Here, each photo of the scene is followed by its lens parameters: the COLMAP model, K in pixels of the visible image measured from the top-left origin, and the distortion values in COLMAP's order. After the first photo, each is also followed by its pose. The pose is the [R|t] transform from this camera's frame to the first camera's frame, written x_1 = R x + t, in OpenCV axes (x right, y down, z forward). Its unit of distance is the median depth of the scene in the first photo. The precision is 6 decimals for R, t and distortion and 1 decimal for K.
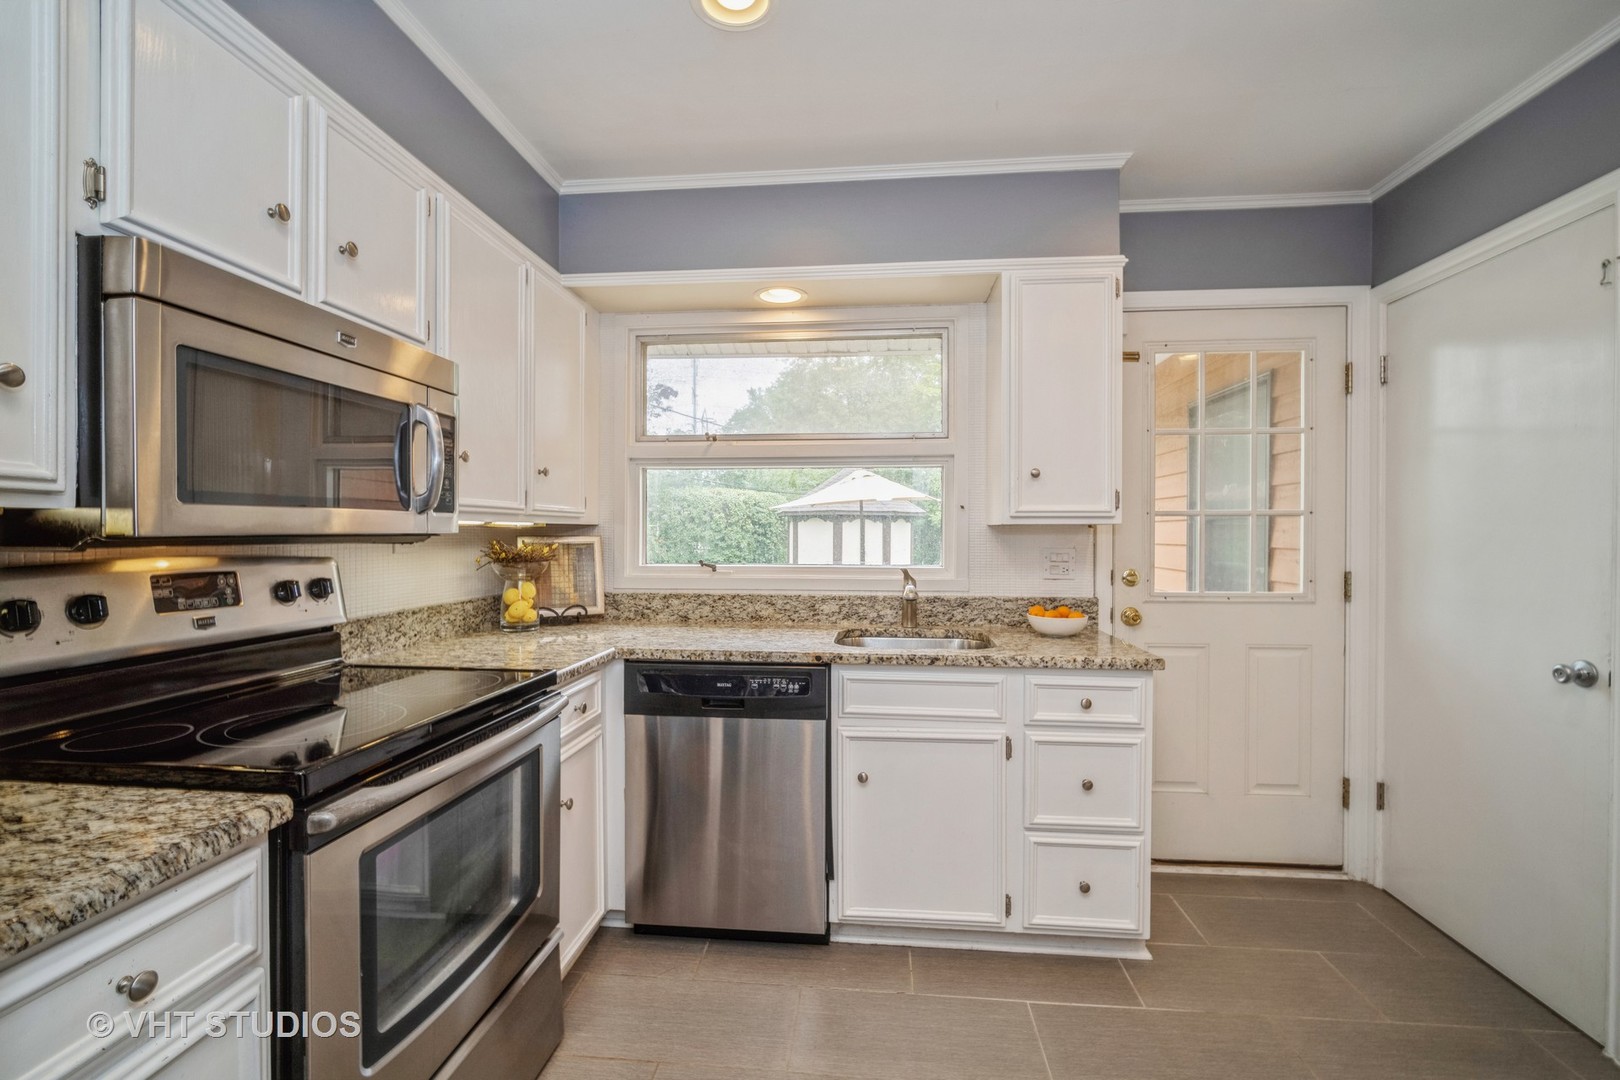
lens RADIAL K [[800.0, 0, 810.0], [0, 800.0, 540.0], [0, 0, 1]] dist [-0.000278, -0.000008]
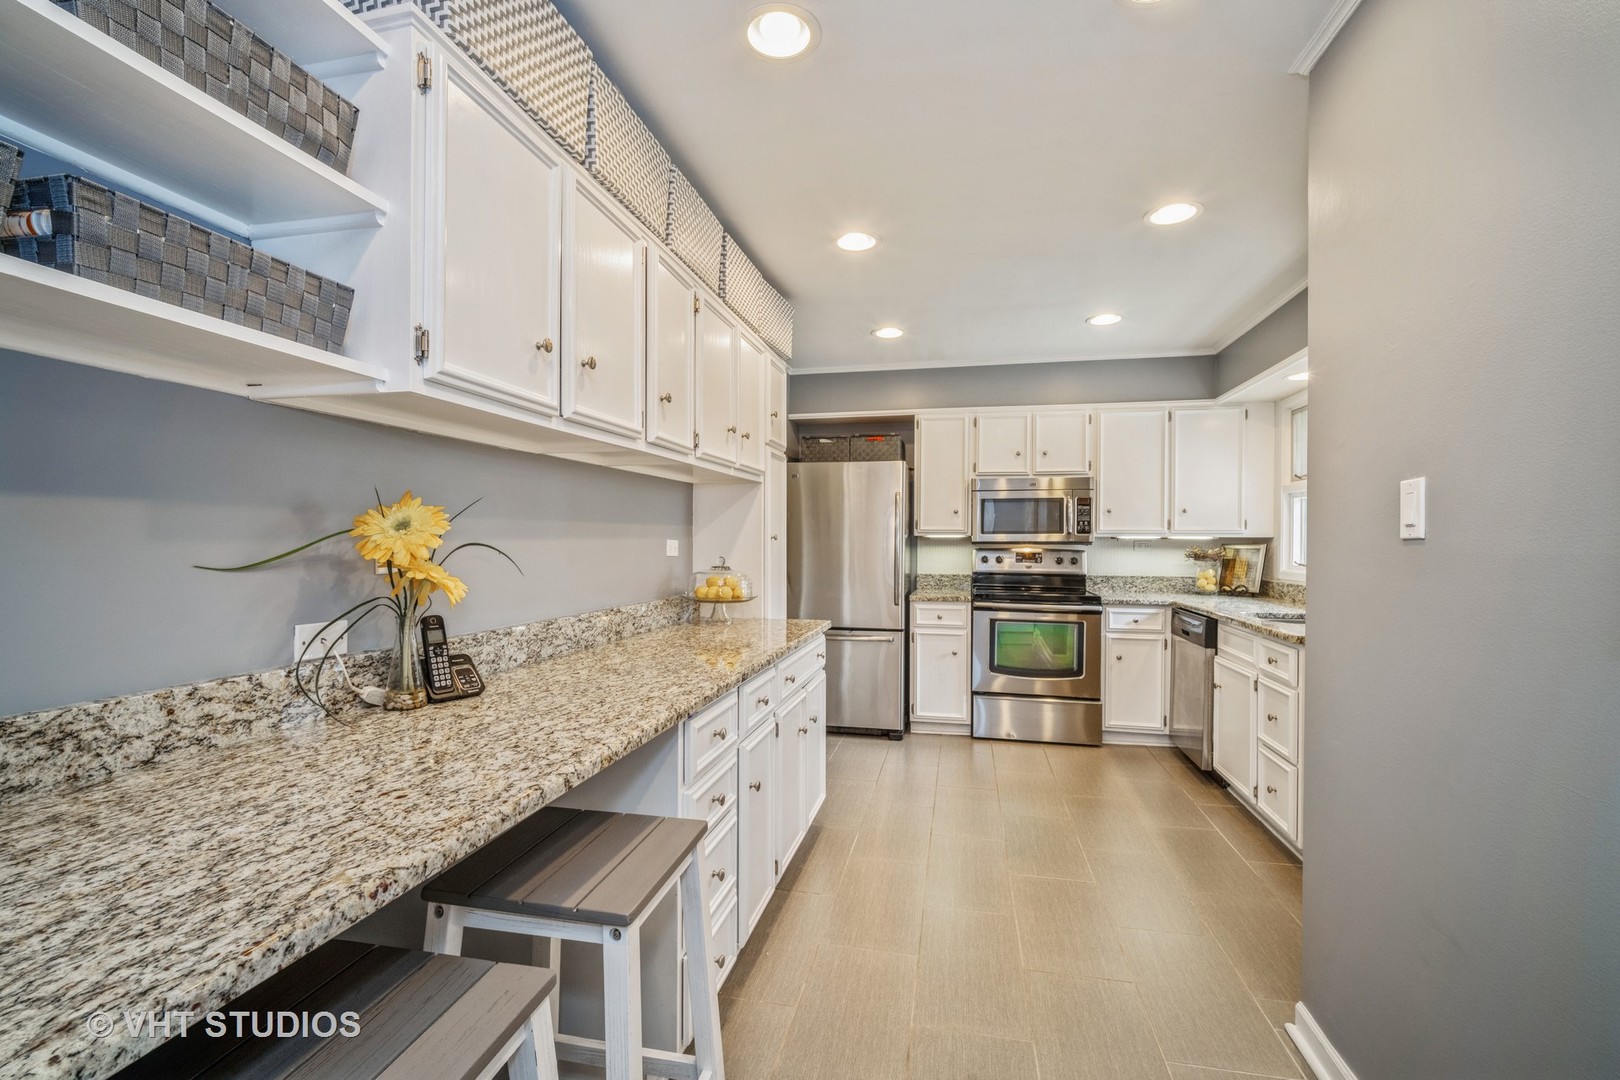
lens RADIAL K [[694.6, 0, 810.0], [0, 694.6, 540.0], [0, 0, 1]] dist [-0.000868, -0.000137]
pose [[-0.052340, -0.003868, -0.998622, 1.339212], [-0.030864, 0.999521, -0.002253, 0.012759], [0.998152, 0.030703, -0.052434, 0.113353]]
